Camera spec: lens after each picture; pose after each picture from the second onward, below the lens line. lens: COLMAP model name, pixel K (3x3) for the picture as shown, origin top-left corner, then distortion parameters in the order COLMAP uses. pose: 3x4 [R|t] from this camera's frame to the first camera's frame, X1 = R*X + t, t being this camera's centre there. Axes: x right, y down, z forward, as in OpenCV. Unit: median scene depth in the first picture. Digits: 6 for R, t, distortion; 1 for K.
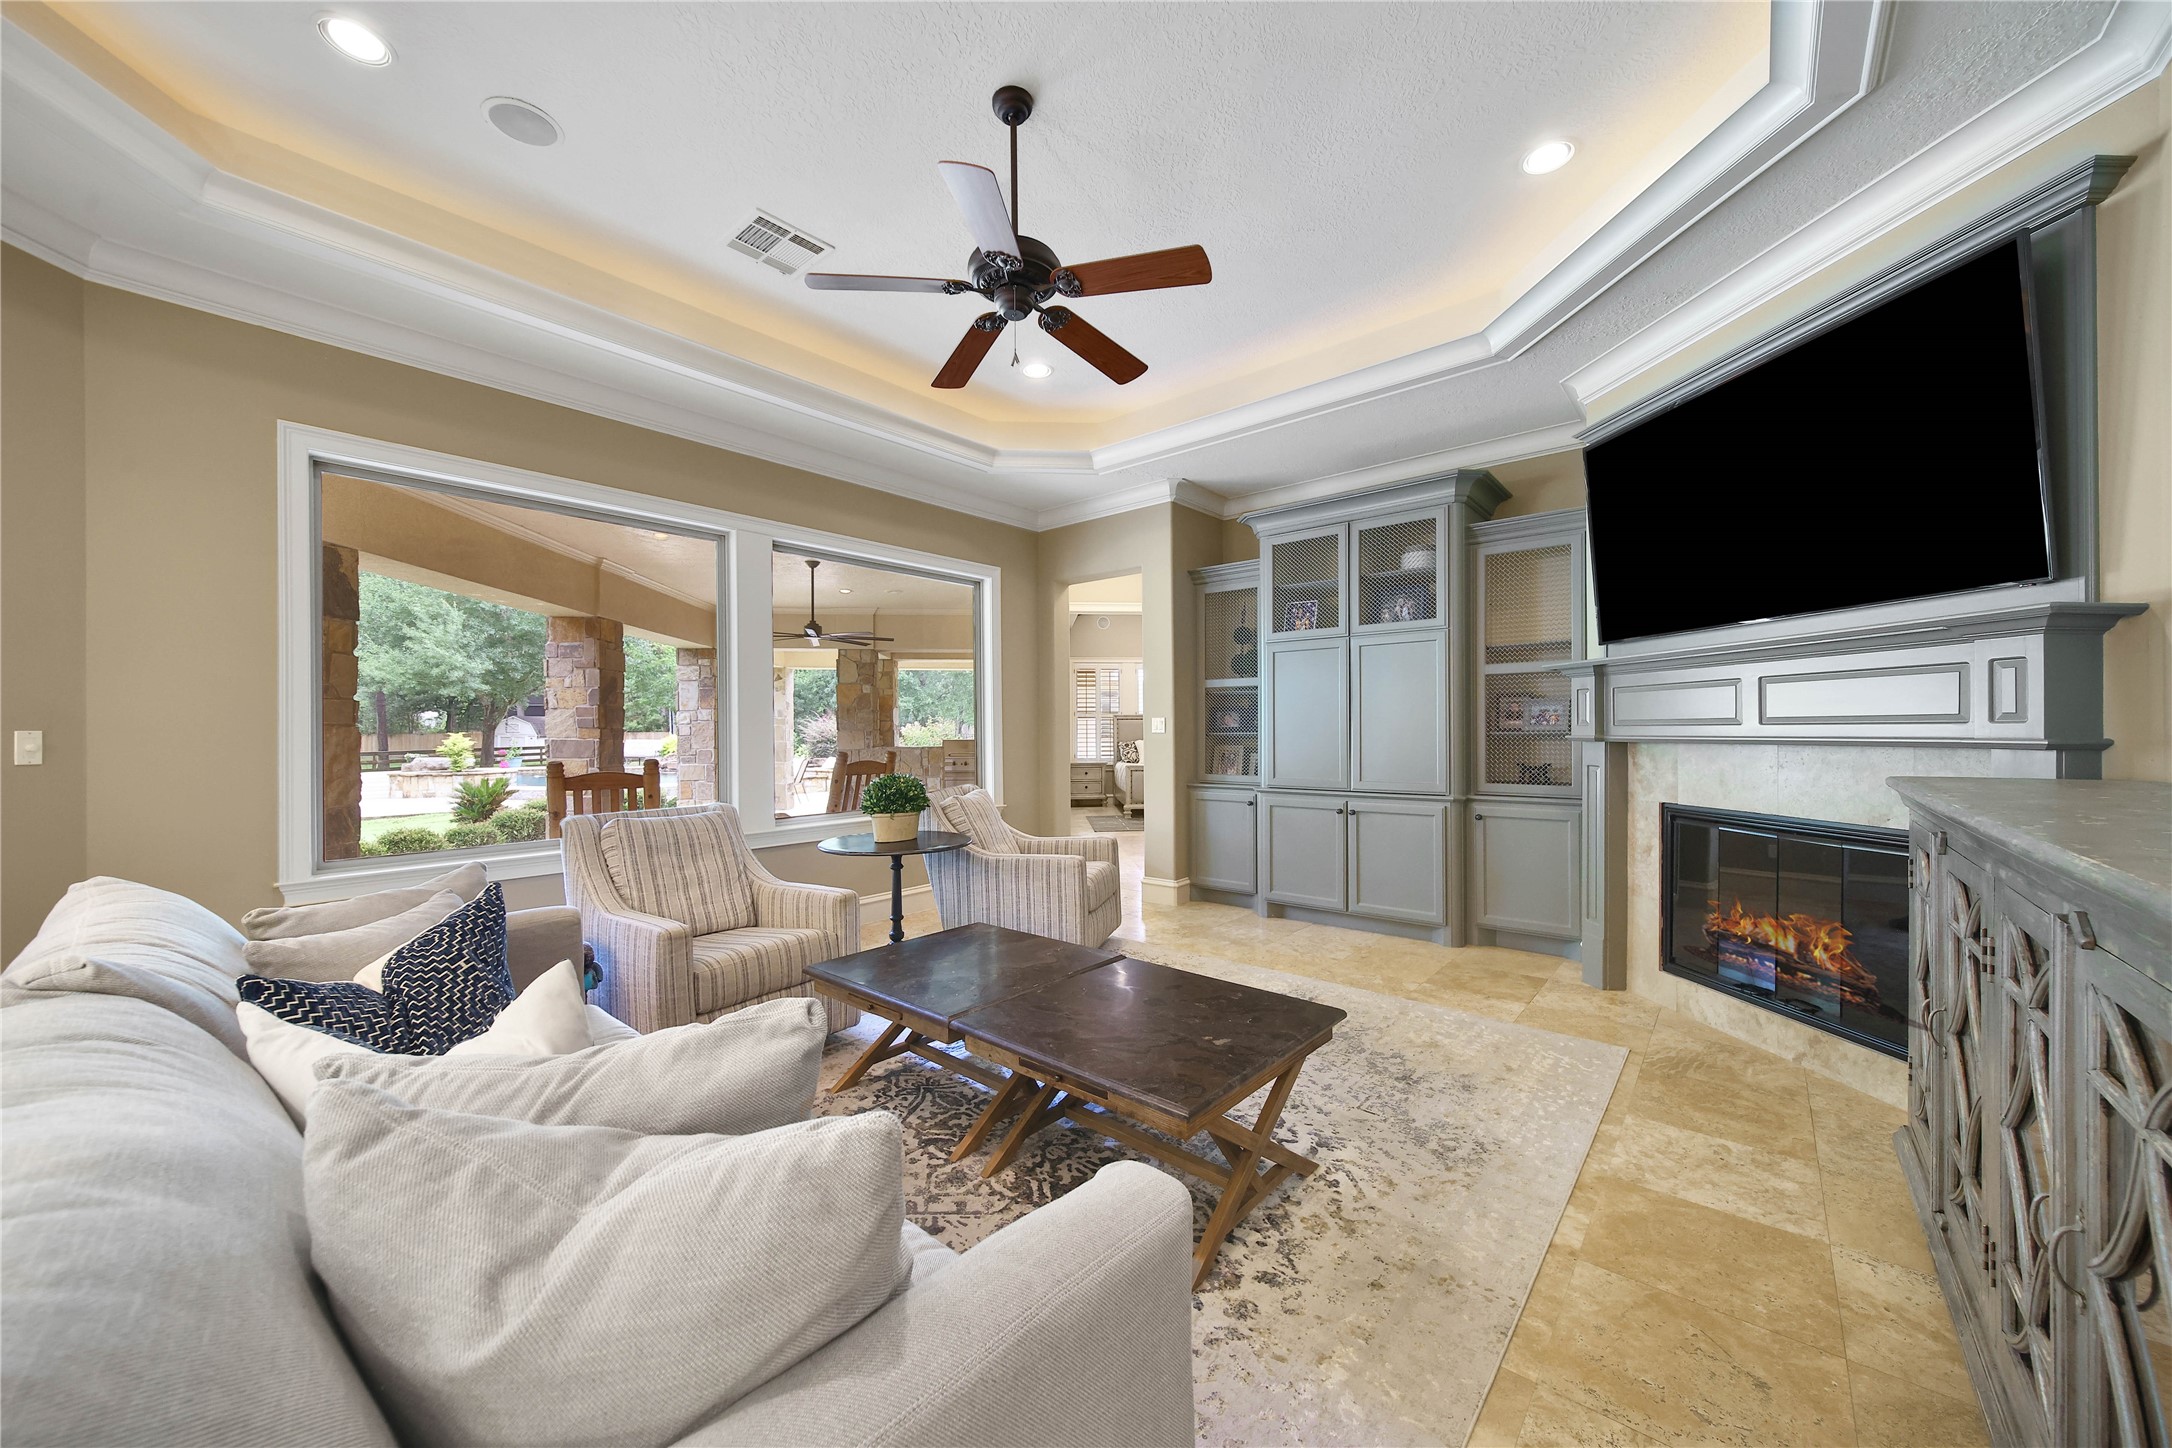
lens RADIAL K [[789.0, 0, 1087.7], [0, 789.0, 727.5], [0, 0, 1]] dist [-0.001893, -0.000617]
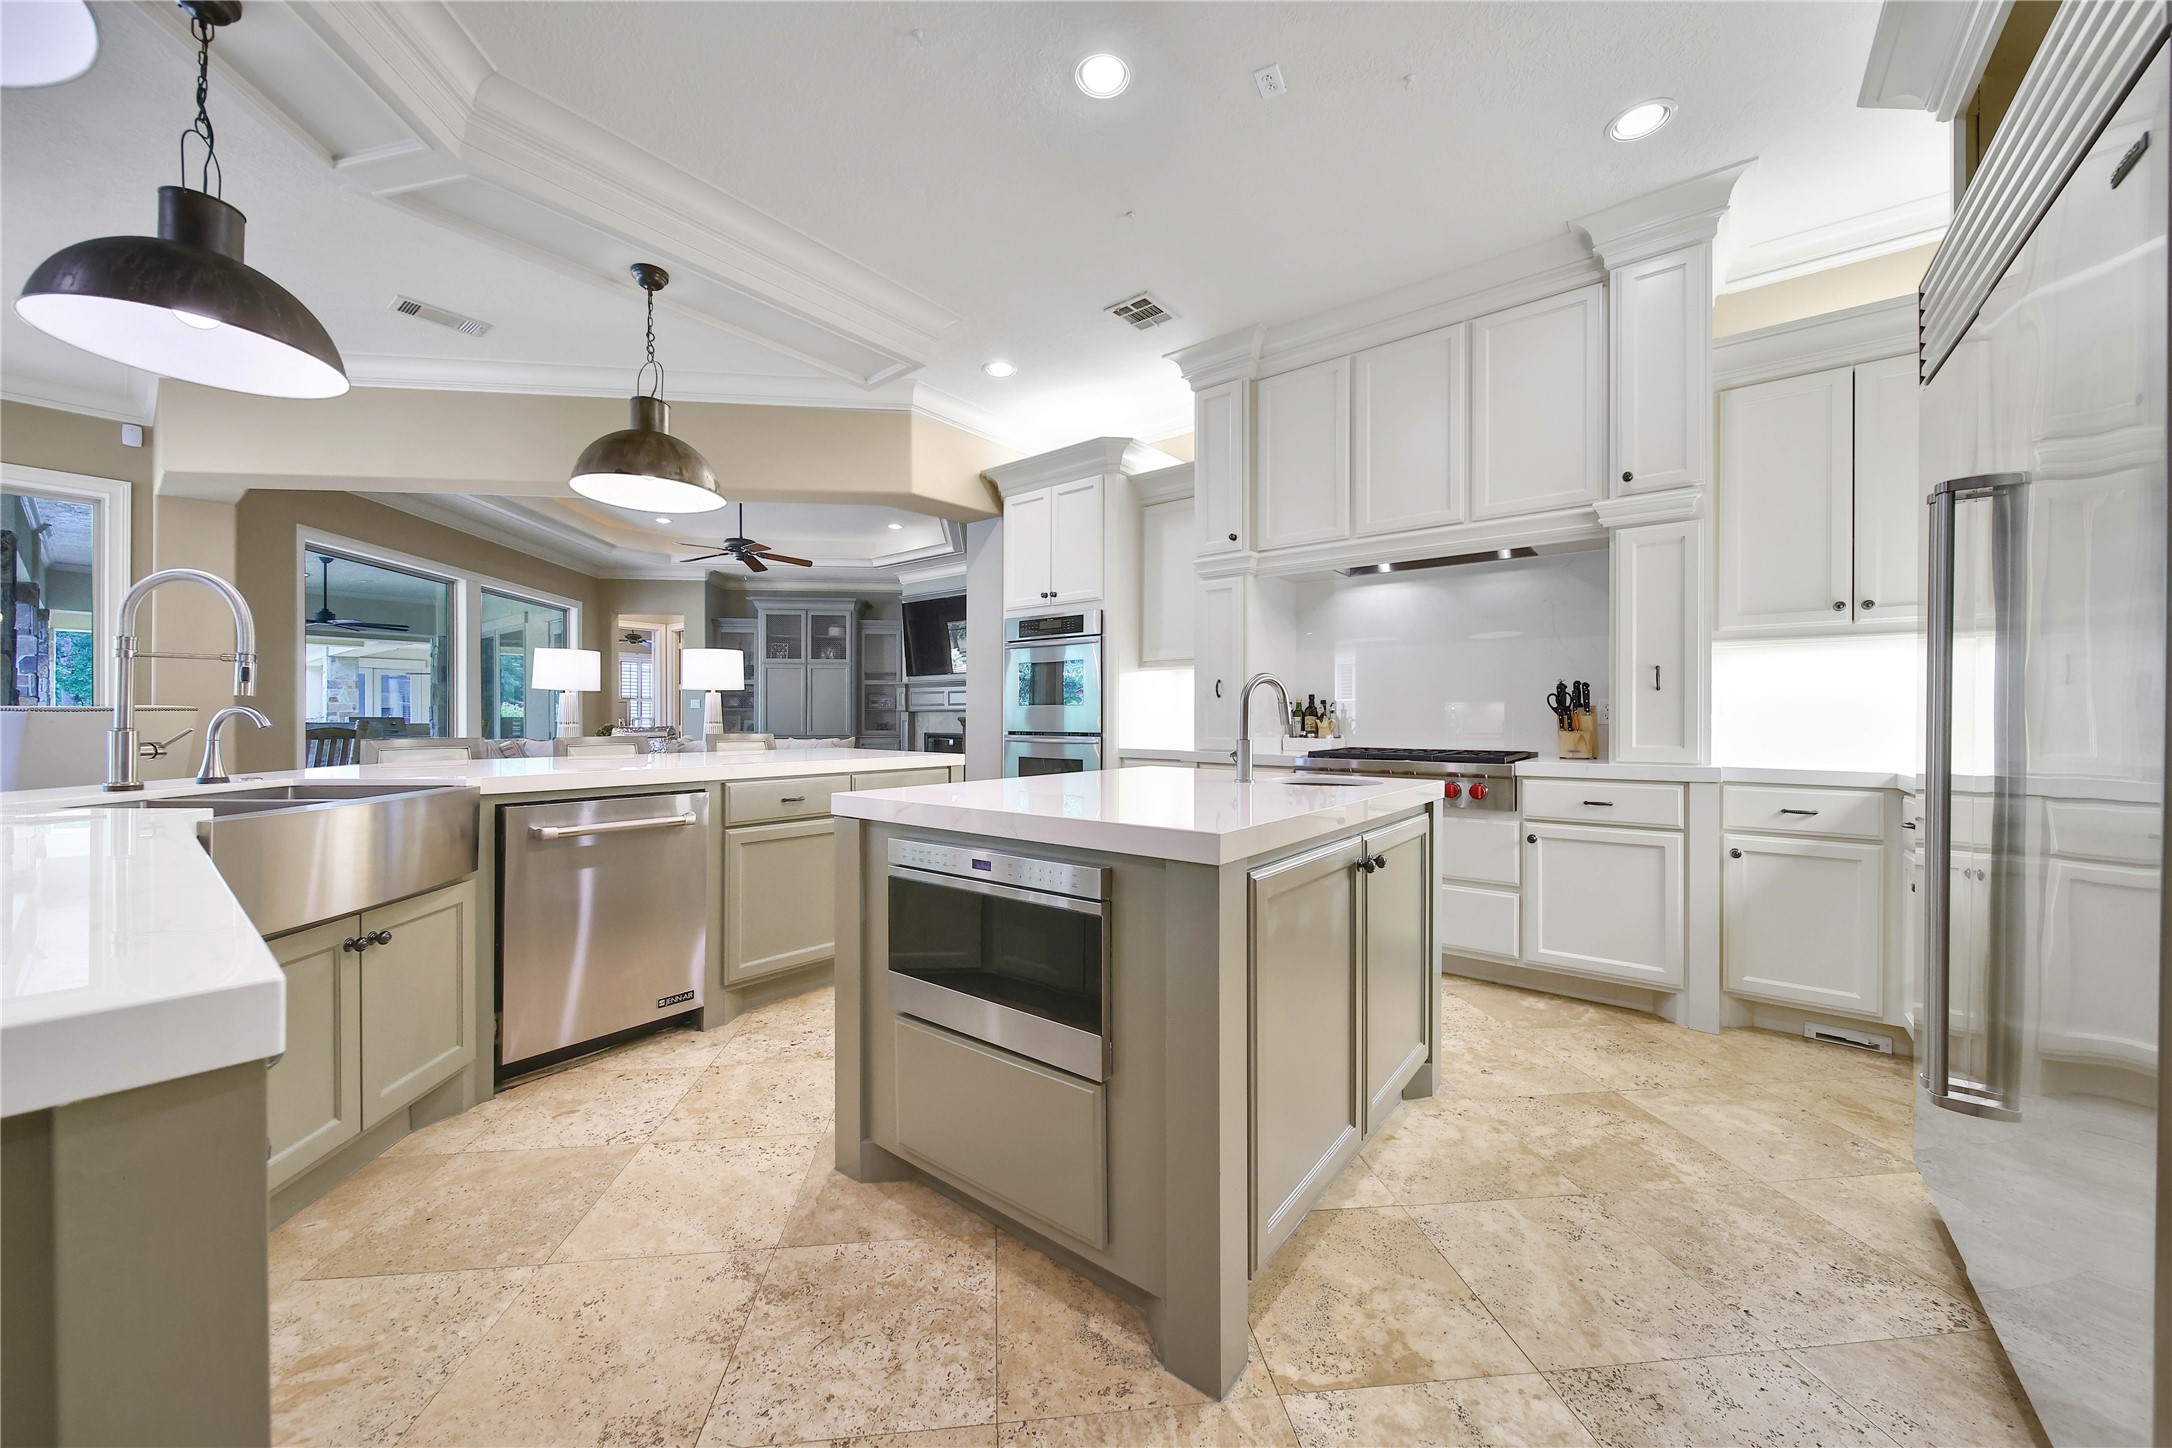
lens RADIAL K [[841.5, 0, 1071.7], [0, 841.5, 714.5], [0, 0, 1]] dist [0.002063, -0.000295]
pose [[0.704406, 0.010983, 0.709712, -0.839159], [-0.008055, 0.999940, -0.007480, 0.036149], [-0.709751, -0.000448, 0.704452, -1.205811]]
